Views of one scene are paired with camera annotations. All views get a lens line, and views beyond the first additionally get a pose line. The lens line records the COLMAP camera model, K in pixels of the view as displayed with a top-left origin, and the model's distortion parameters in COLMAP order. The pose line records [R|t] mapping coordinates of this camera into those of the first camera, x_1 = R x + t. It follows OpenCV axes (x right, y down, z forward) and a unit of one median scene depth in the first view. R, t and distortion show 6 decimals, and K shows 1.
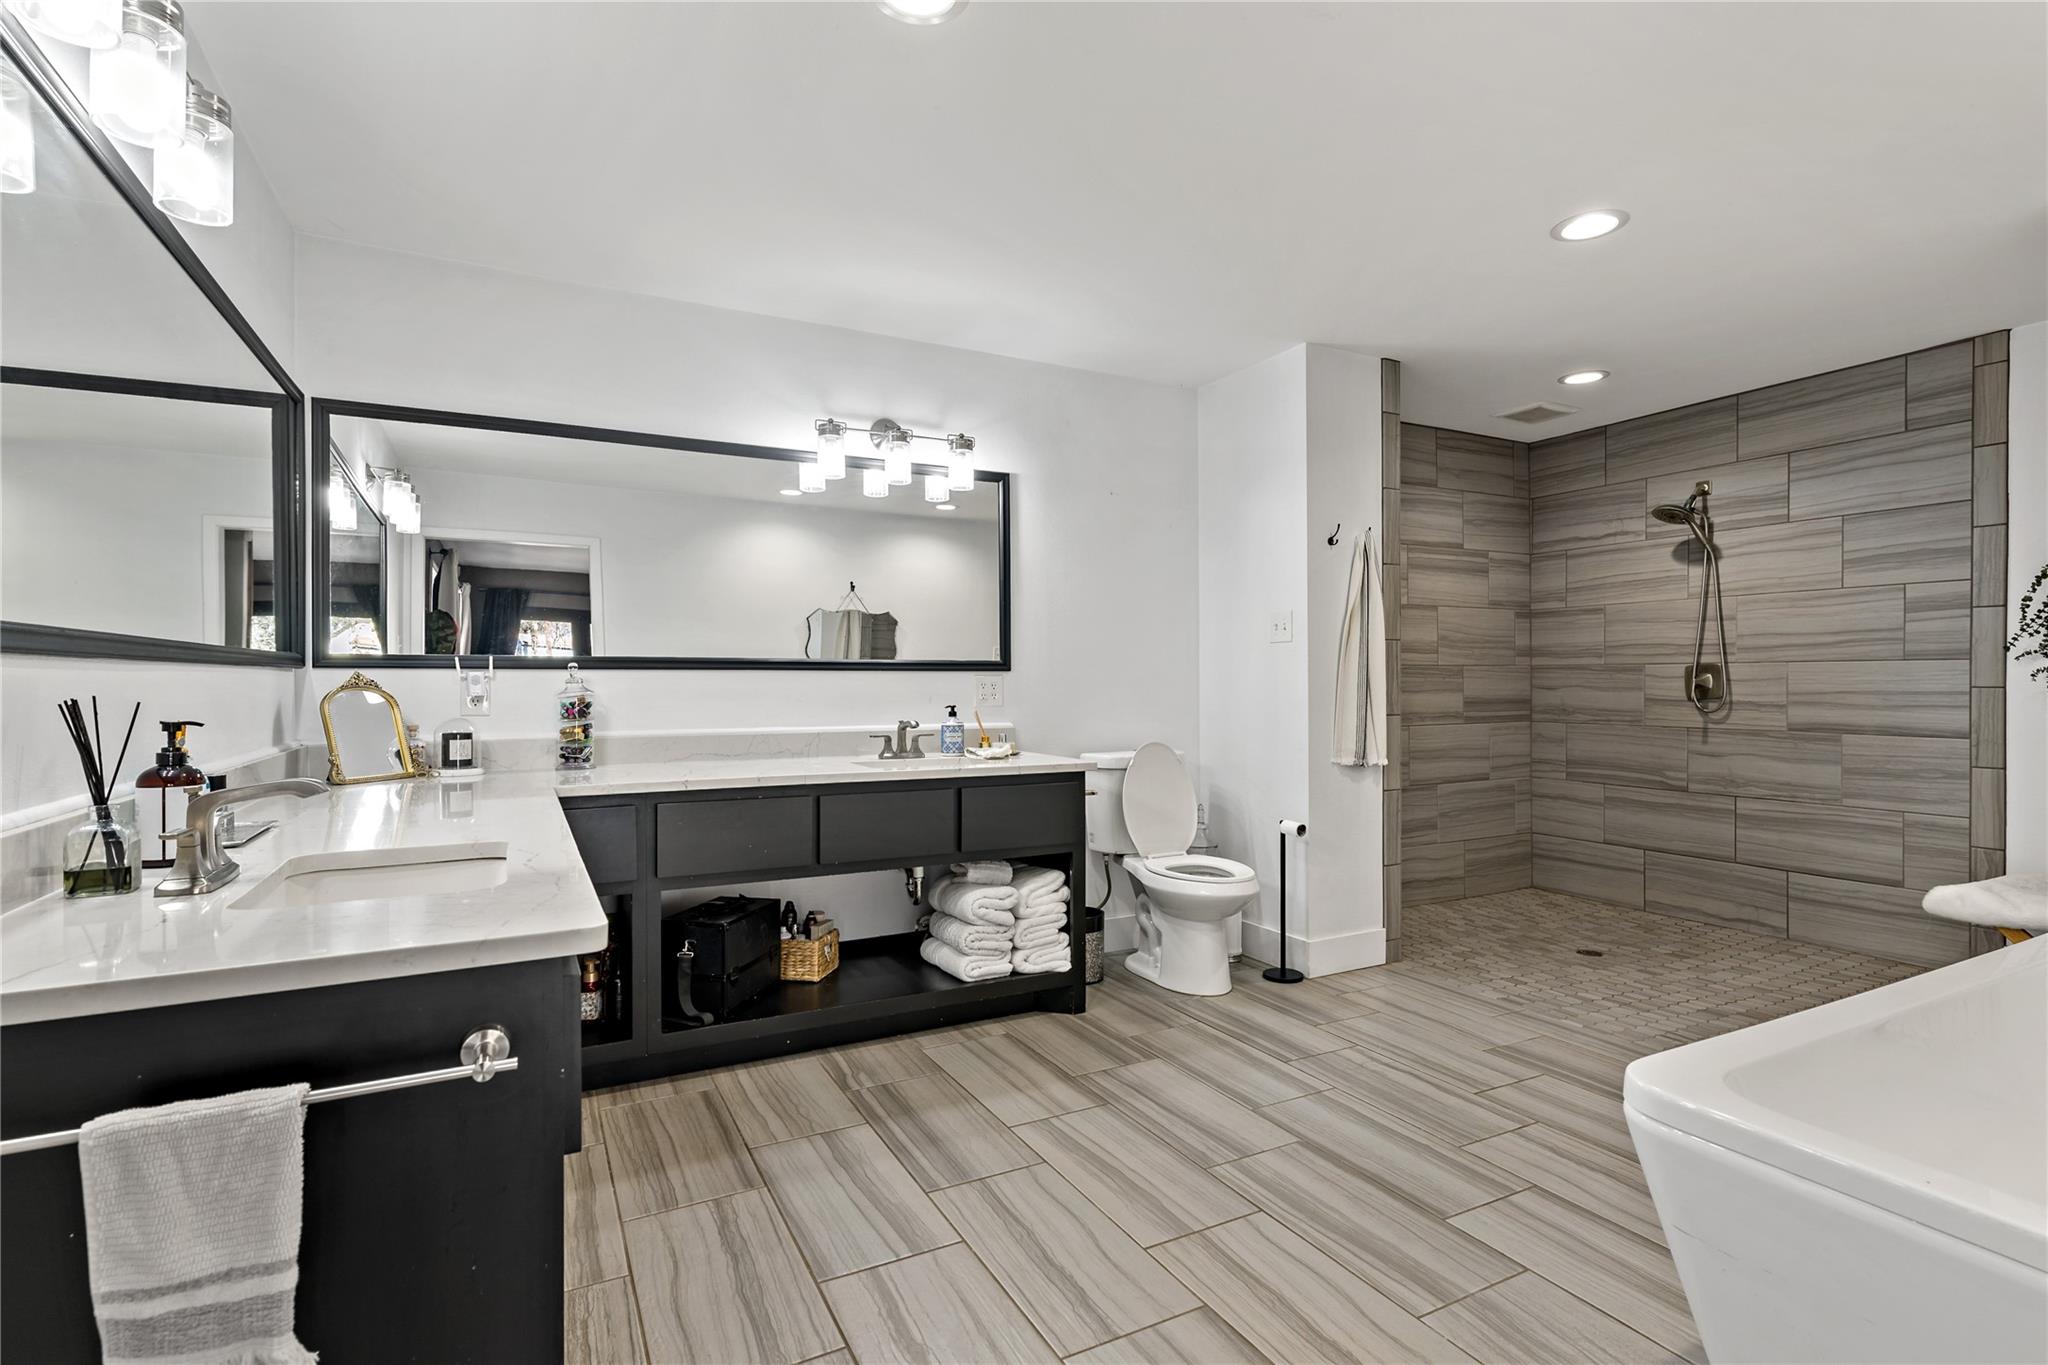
lens RADIAL K [[986.3, 0, 1022.6], [0, 986.3, 683.3], [0, 0, 1]] dist [0.005529, -0.001065]
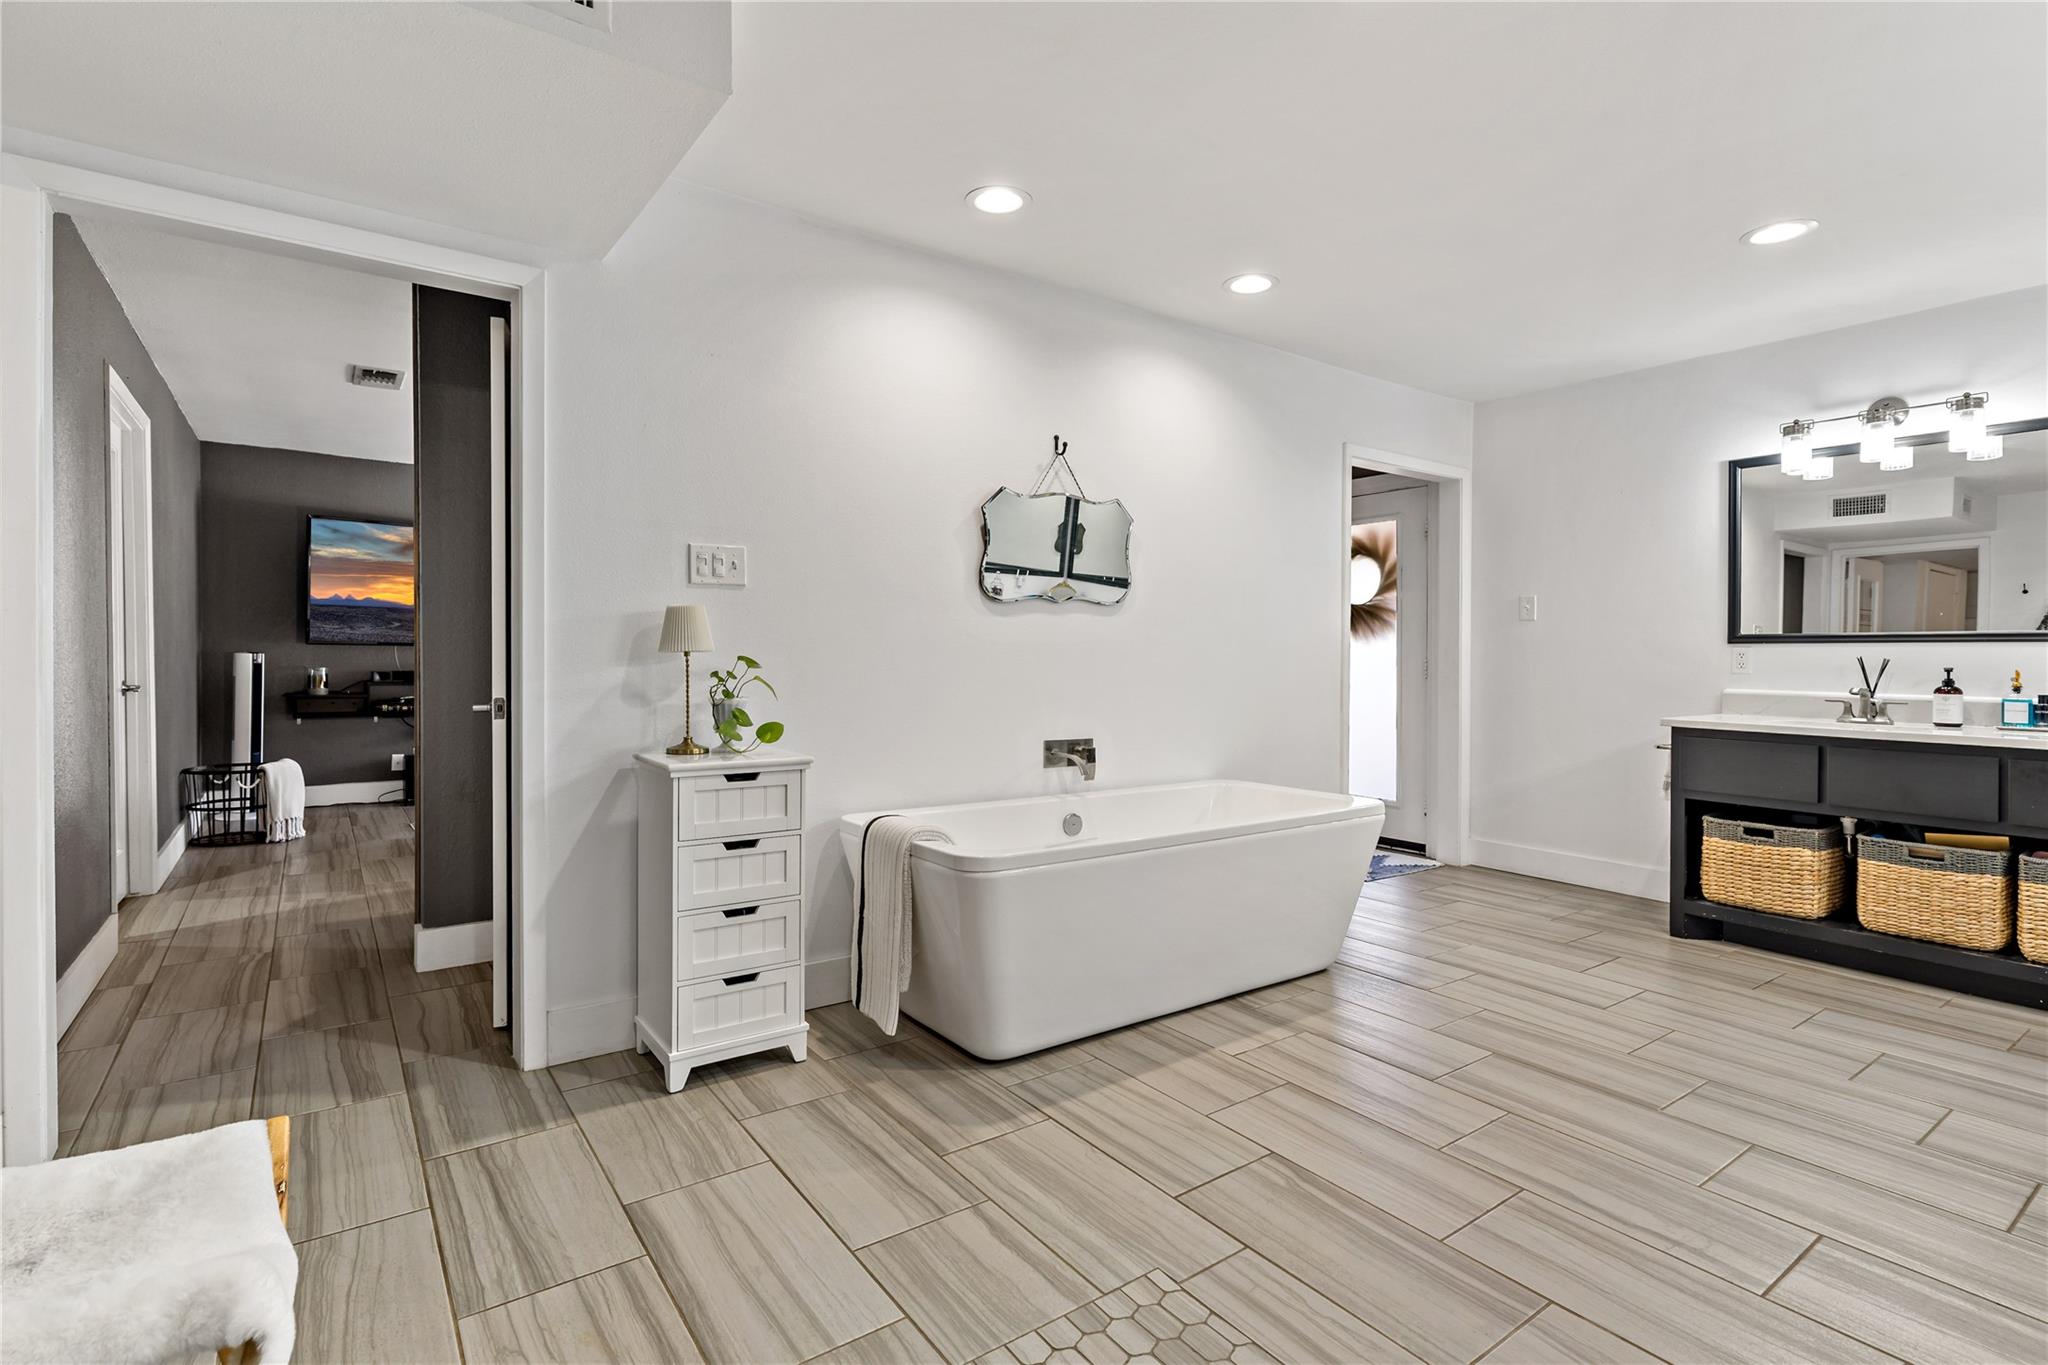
lens RADIAL K [[986.3, 0, 1025.2], [0, 986.3, 667.4], [0, 0, 1]] dist [0.005529, -0.001065]
pose [[-0.990489, -0.009366, -0.137270, 1.155631], [-0.011787, 0.999789, 0.016833, 0.016097], [0.137083, 0.018290, -0.990391, 2.076104]]
